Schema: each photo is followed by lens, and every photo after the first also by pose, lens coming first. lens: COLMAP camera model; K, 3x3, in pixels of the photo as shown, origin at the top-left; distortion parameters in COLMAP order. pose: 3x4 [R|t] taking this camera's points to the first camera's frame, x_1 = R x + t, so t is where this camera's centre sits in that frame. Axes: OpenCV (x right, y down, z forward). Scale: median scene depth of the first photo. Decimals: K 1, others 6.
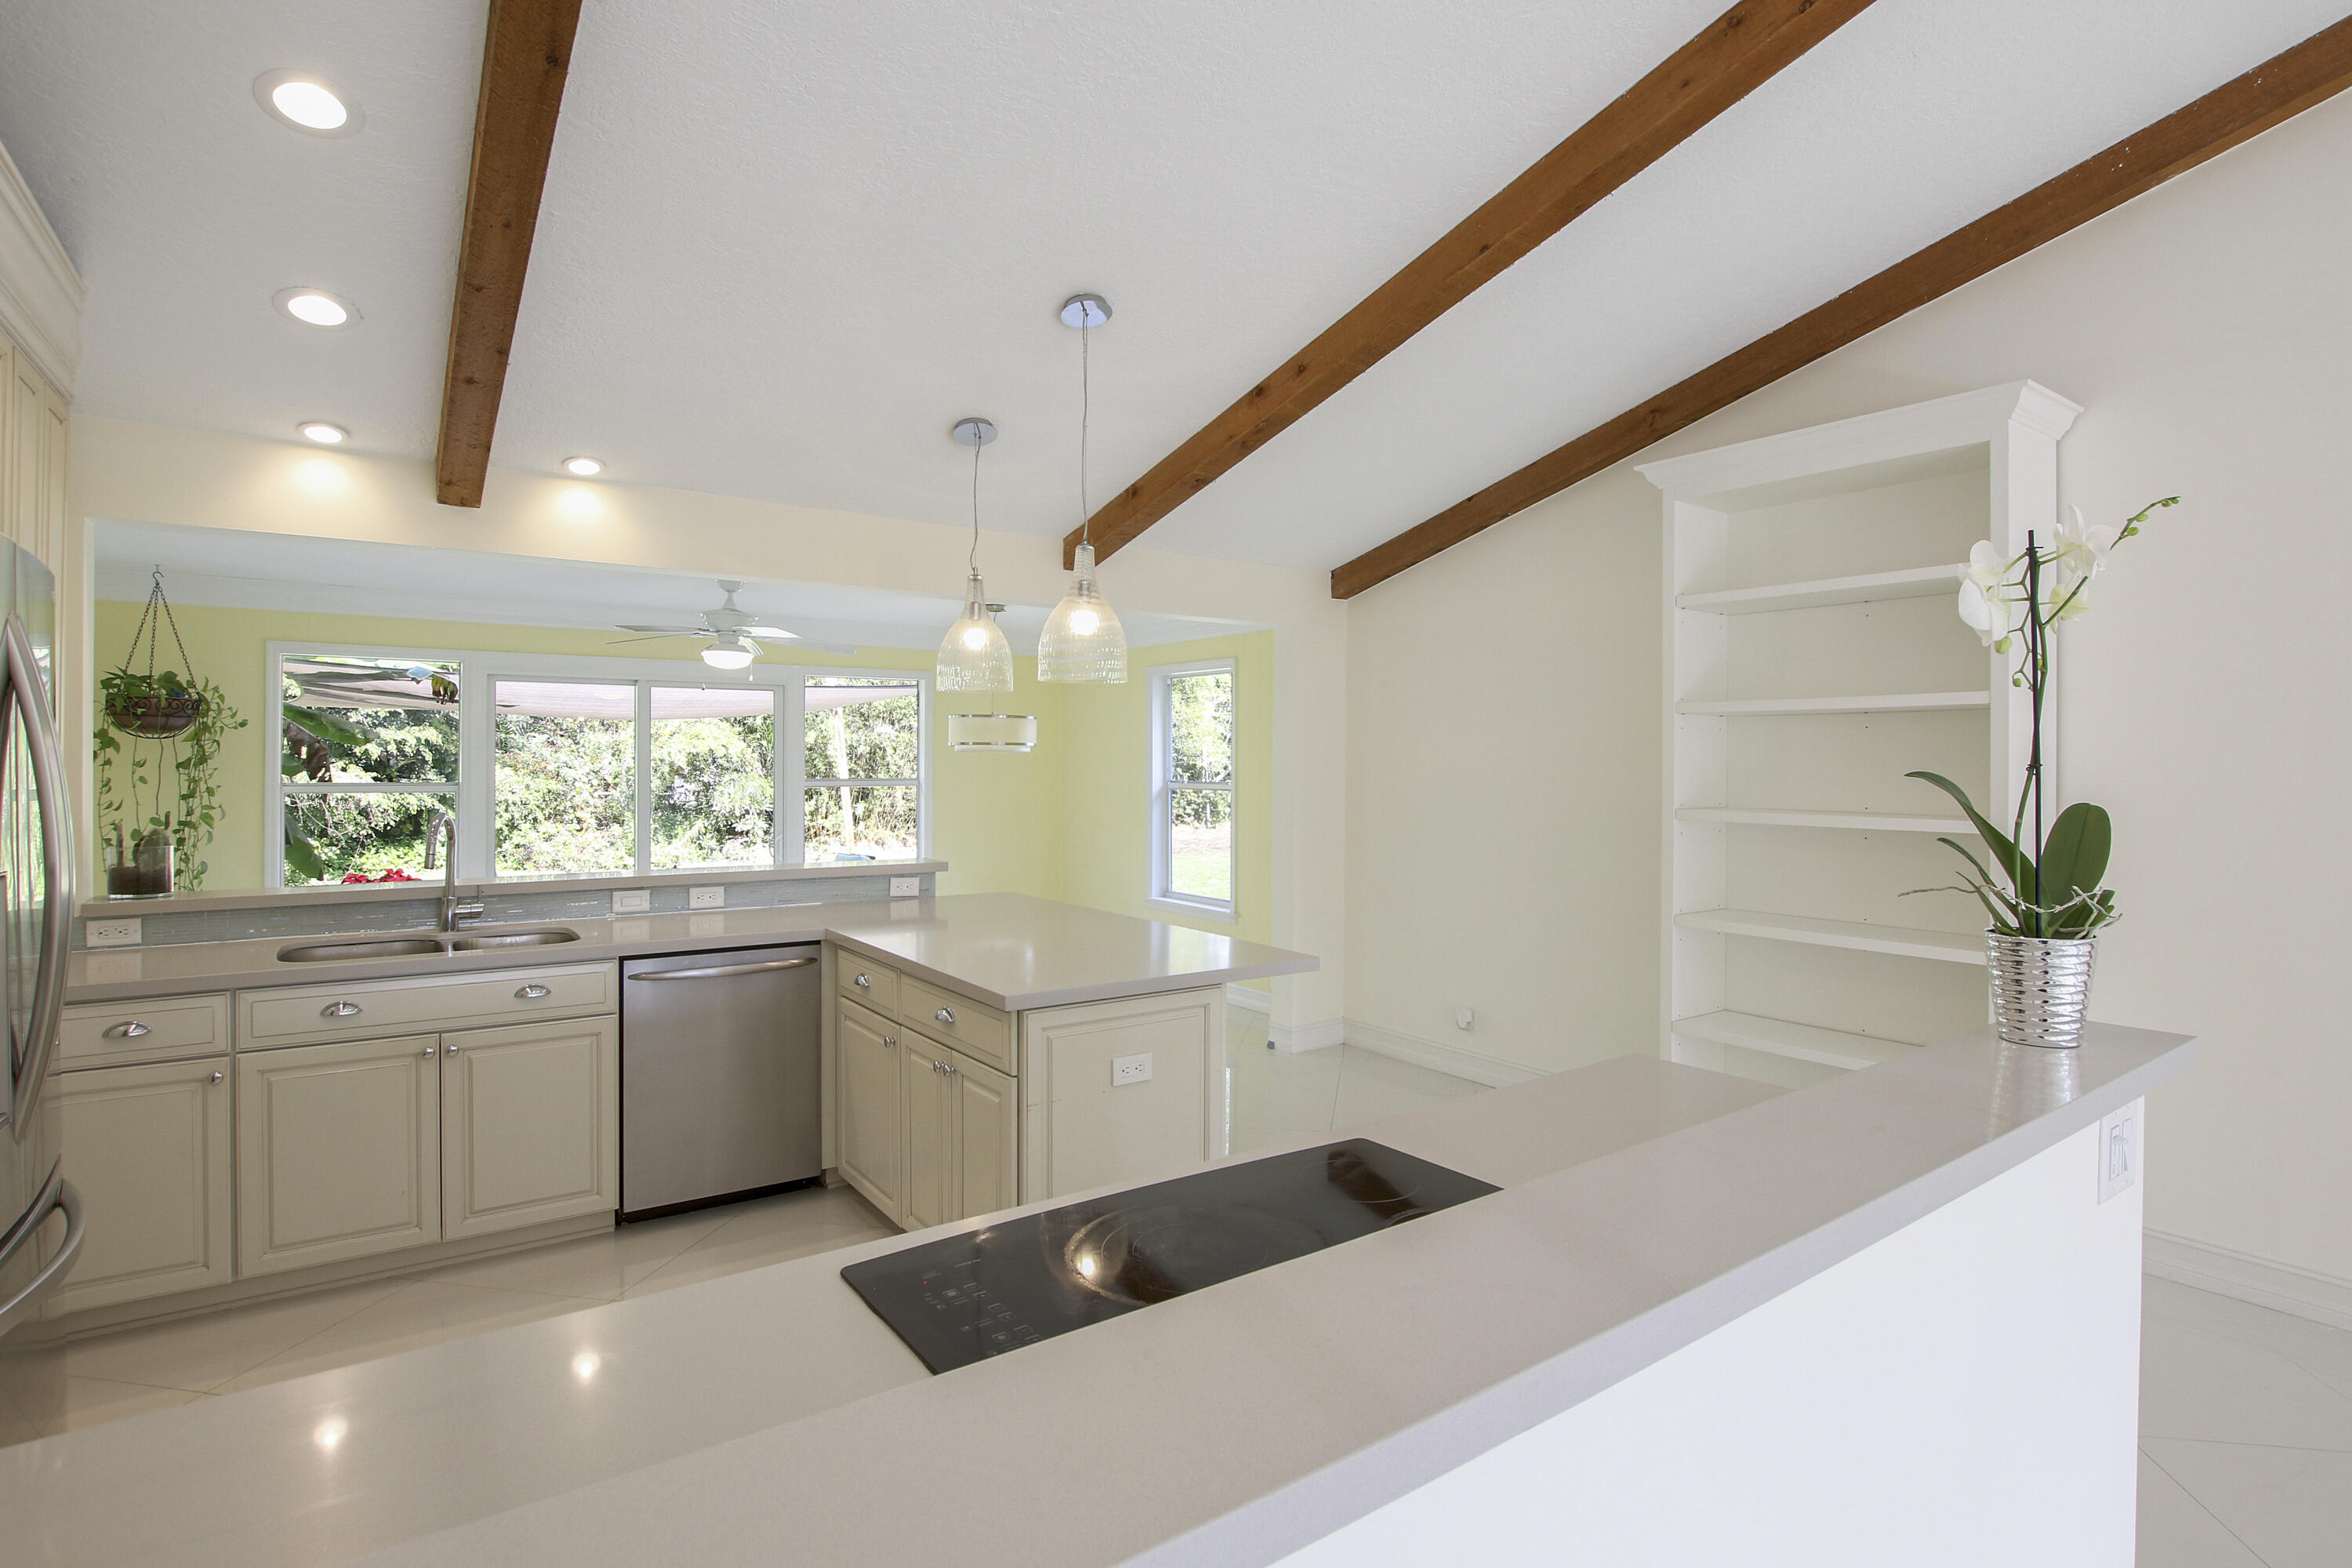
lens RADIAL K [[1175.1, 0, 1186.7], [0, 1175.1, 765.7], [0, 0, 1]] dist [-0.020002, 0.000170]
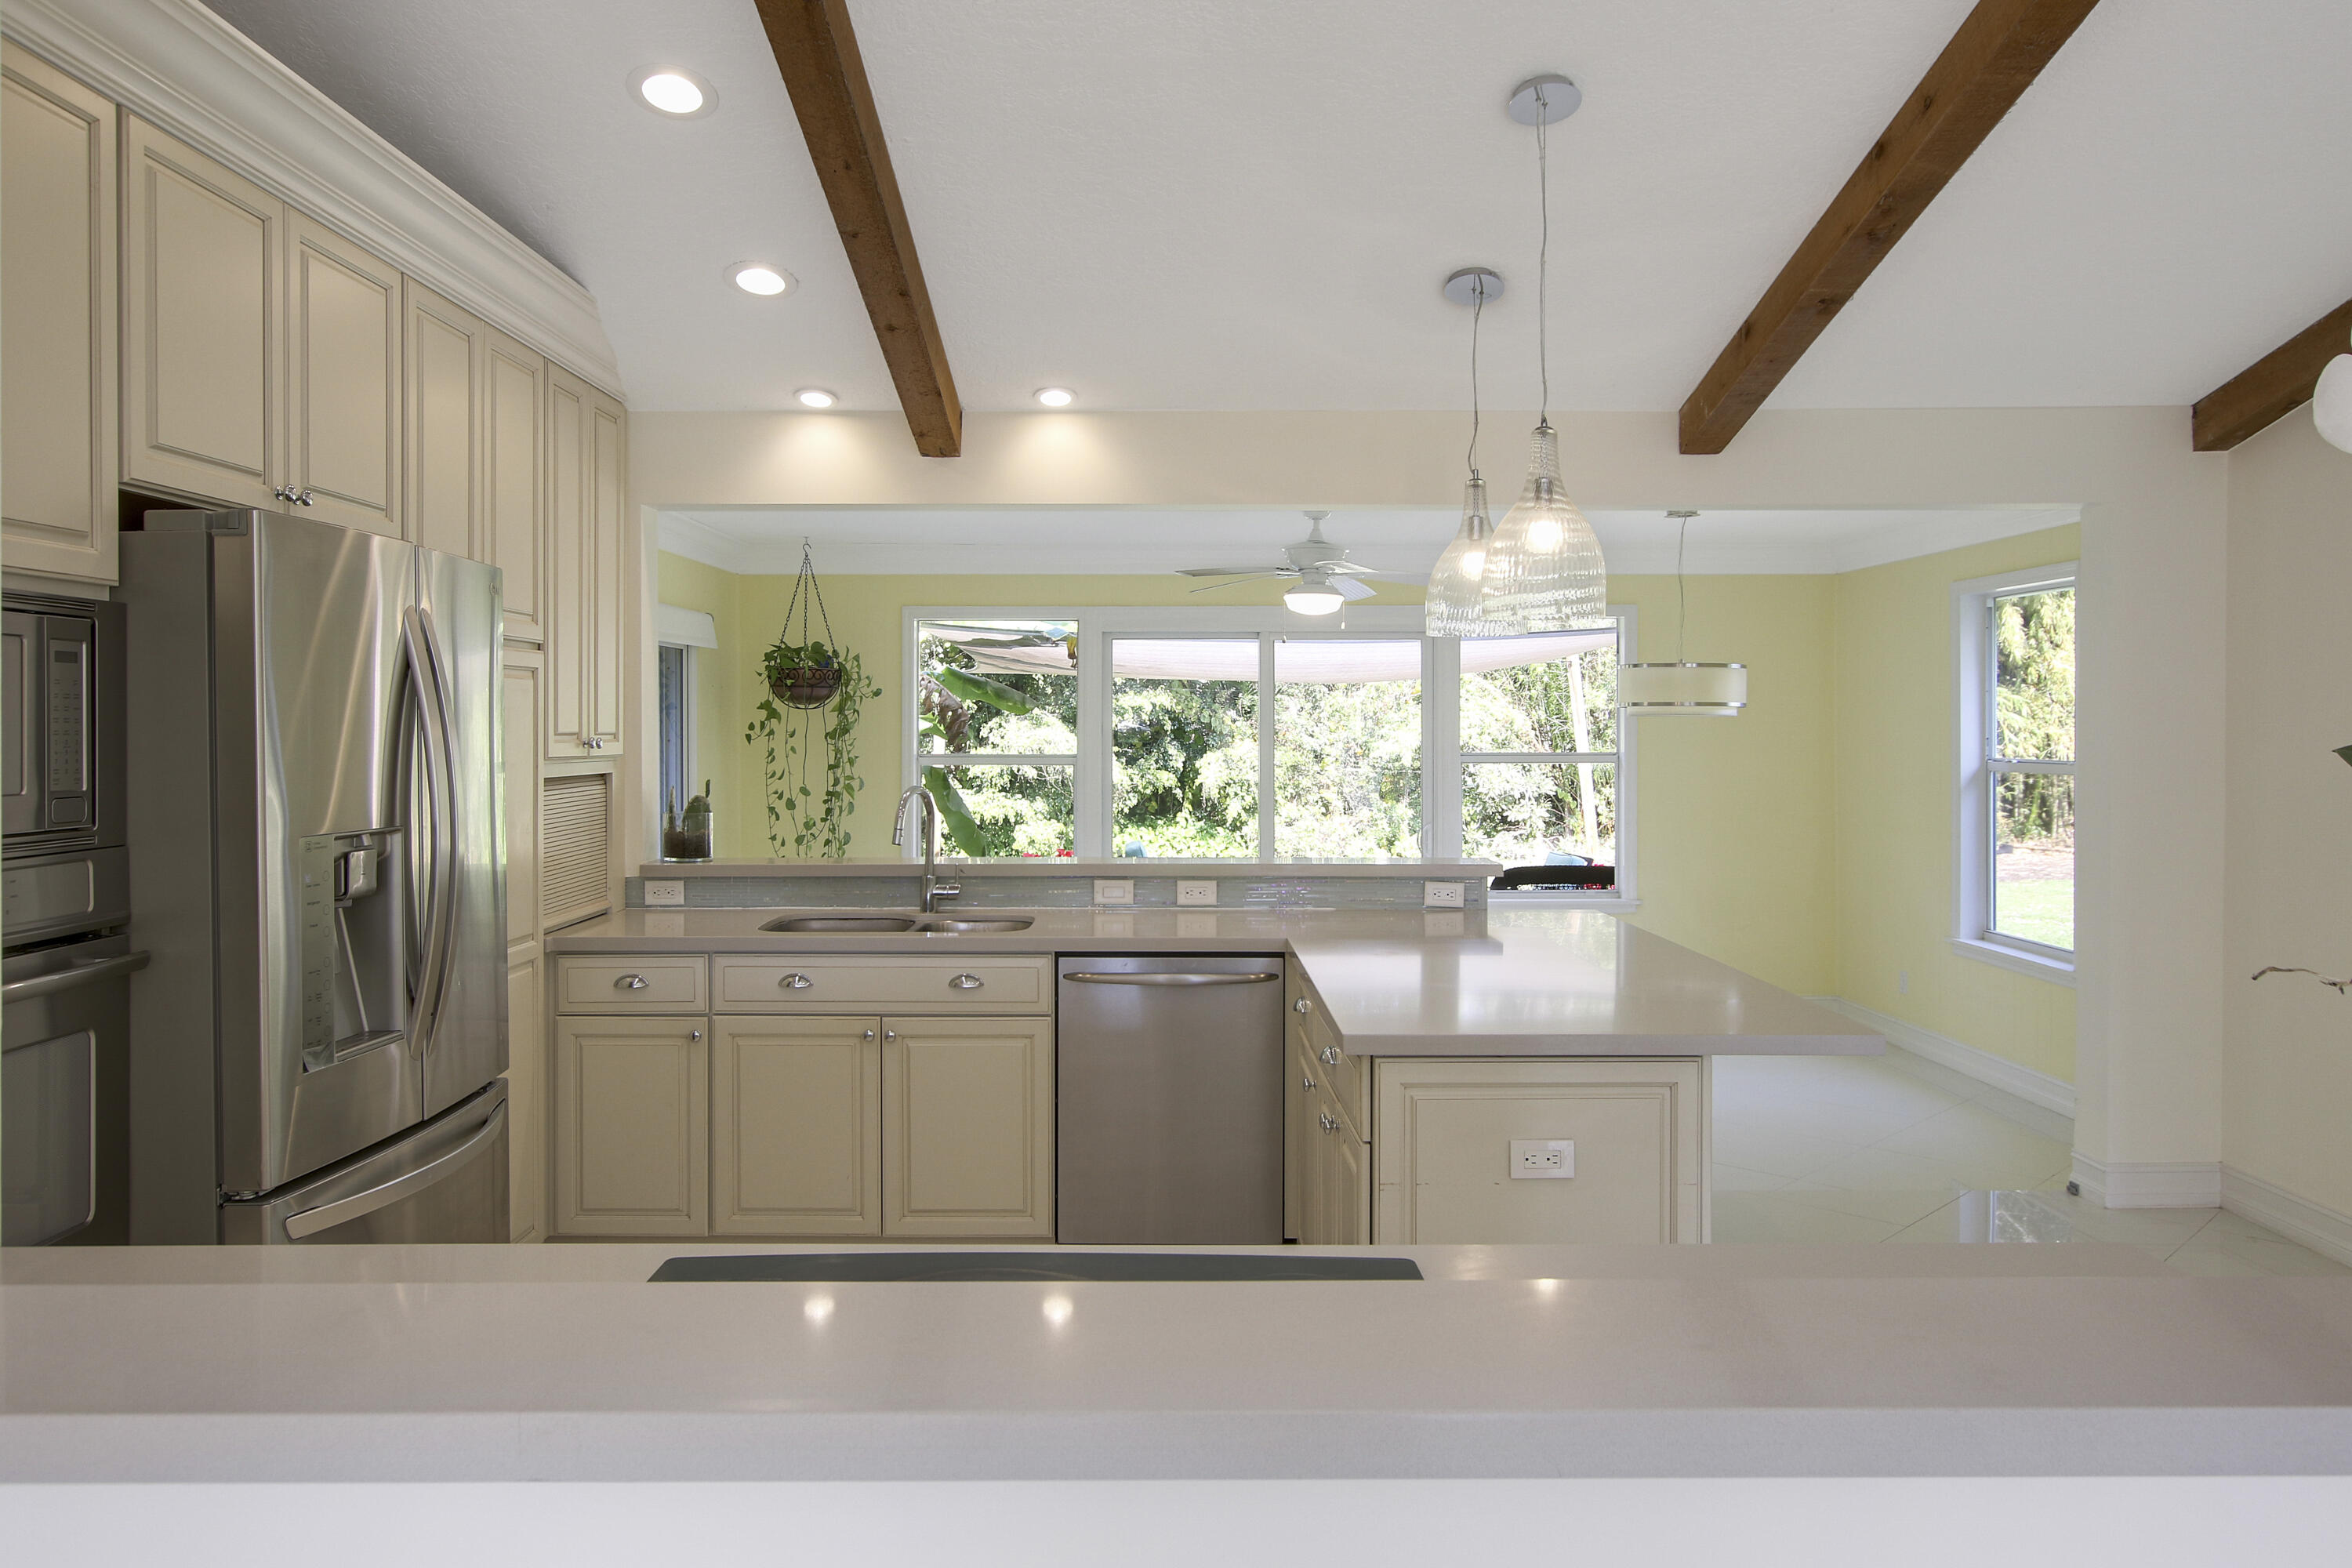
lens RADIAL K [[1608.0, 0, 1142.7], [0, 1608.0, 741.9], [0, 0, 1]] dist [-0.003256, 0.001243]
pose [[0.810858, 0.001531, -0.585241, 0.170053], [0.000778, 0.999993, 0.003694, 0.000203], [0.585242, -0.003451, 0.810851, 0.033204]]
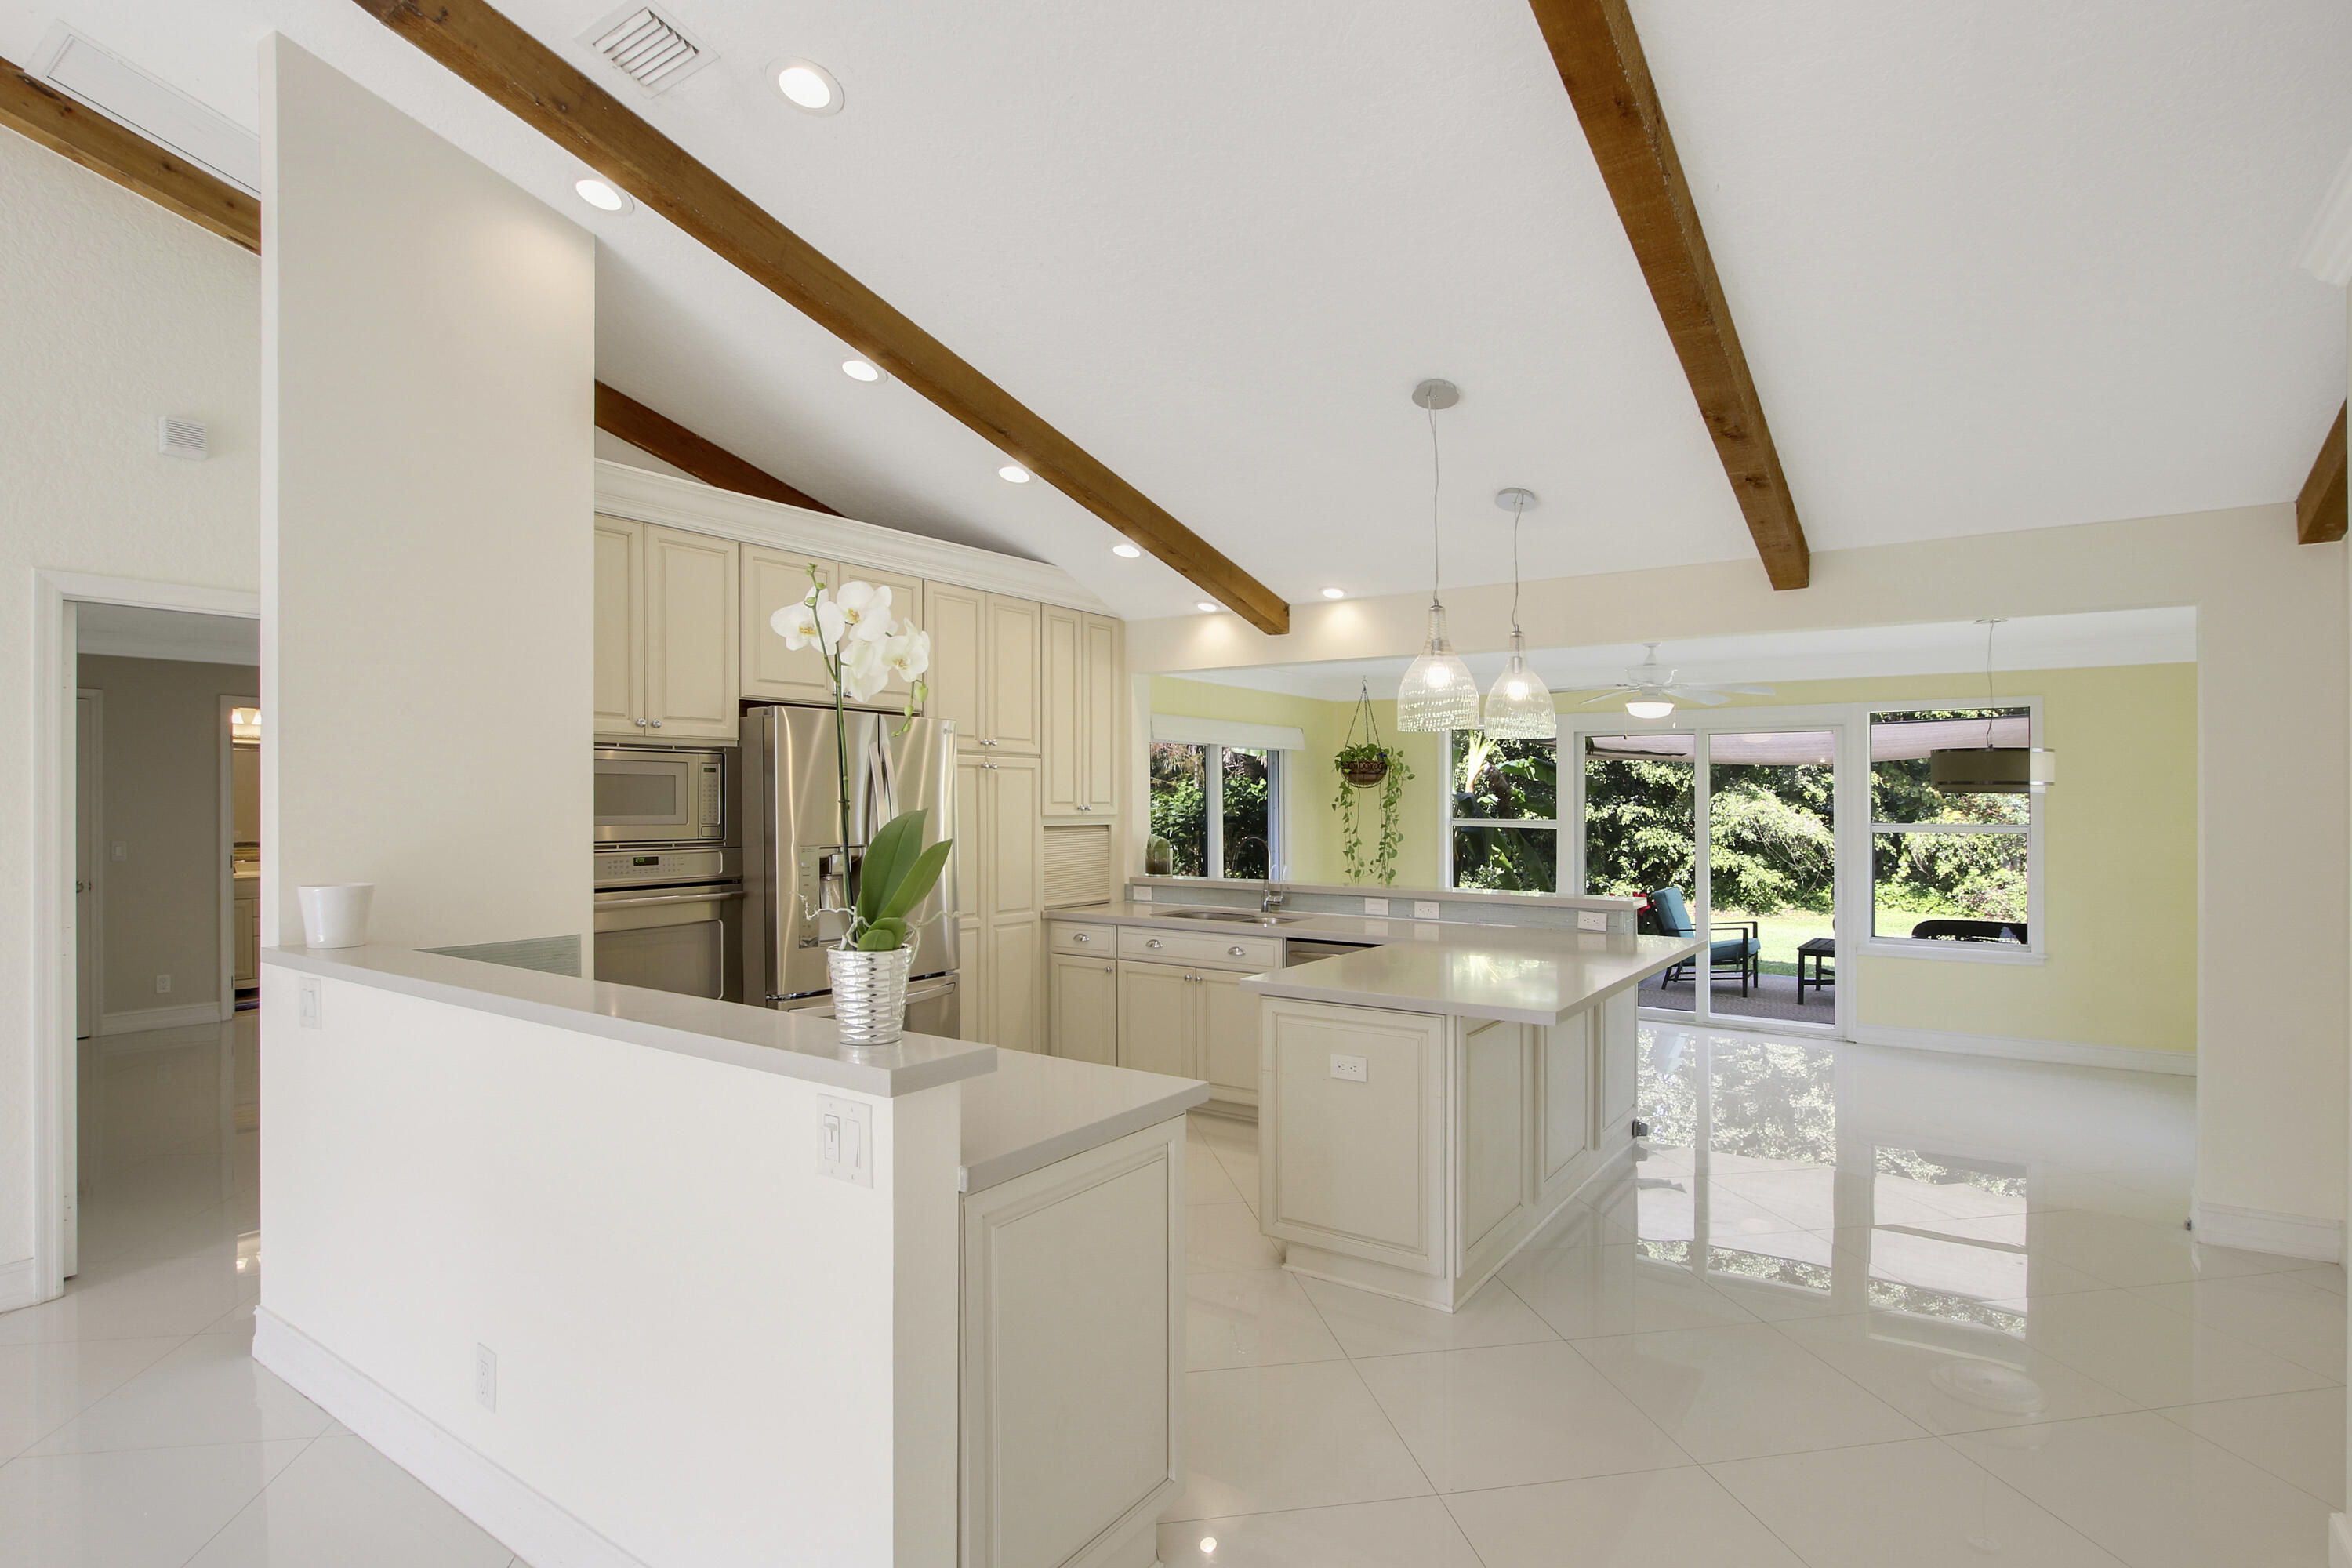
lens RADIAL K [[1185.2, 0, 1176.0], [0, 1185.2, 784.0], [0, 0, 1]] dist [-0.026002, 0.000406]
pose [[0.336906, -0.013927, -0.941435, 0.516726], [-0.006350, 0.999834, -0.017064, -0.000025], [0.941517, 0.011727, 0.336762, 0.230982]]
